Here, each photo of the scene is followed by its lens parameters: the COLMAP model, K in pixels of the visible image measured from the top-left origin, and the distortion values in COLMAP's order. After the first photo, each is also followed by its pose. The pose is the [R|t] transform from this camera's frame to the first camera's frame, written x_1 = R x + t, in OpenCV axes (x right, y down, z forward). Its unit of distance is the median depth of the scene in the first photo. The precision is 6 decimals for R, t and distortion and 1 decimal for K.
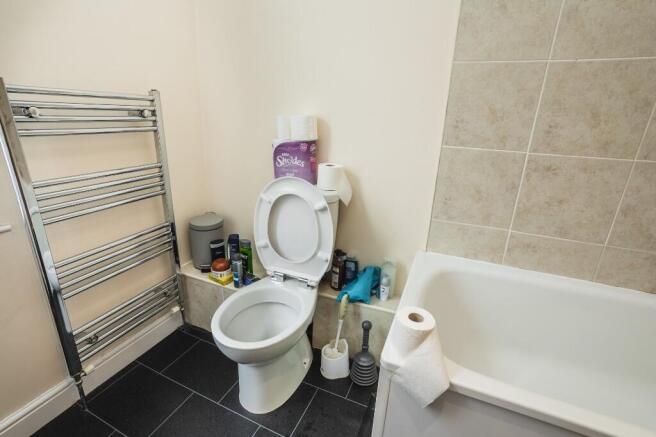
lens RADIAL K [[330.4, 0, 326.8], [0, 330.4, 212.1], [0, 0, 1]] dist [-0.018513, -0.000303]
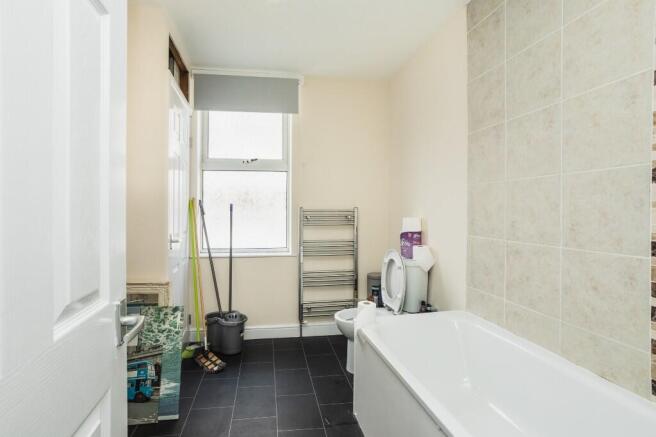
lens RADIAL K [[324.9, 0, 324.9], [0, 324.9, 203.7], [0, 0, 1]] dist [0.000189, 0.000025]
pose [[0.574322, -0.039285, -0.817687, 1.206497], [-0.252900, 0.941474, -0.222863, 0.163048], [0.778586, 0.334788, 0.530774, -0.370120]]
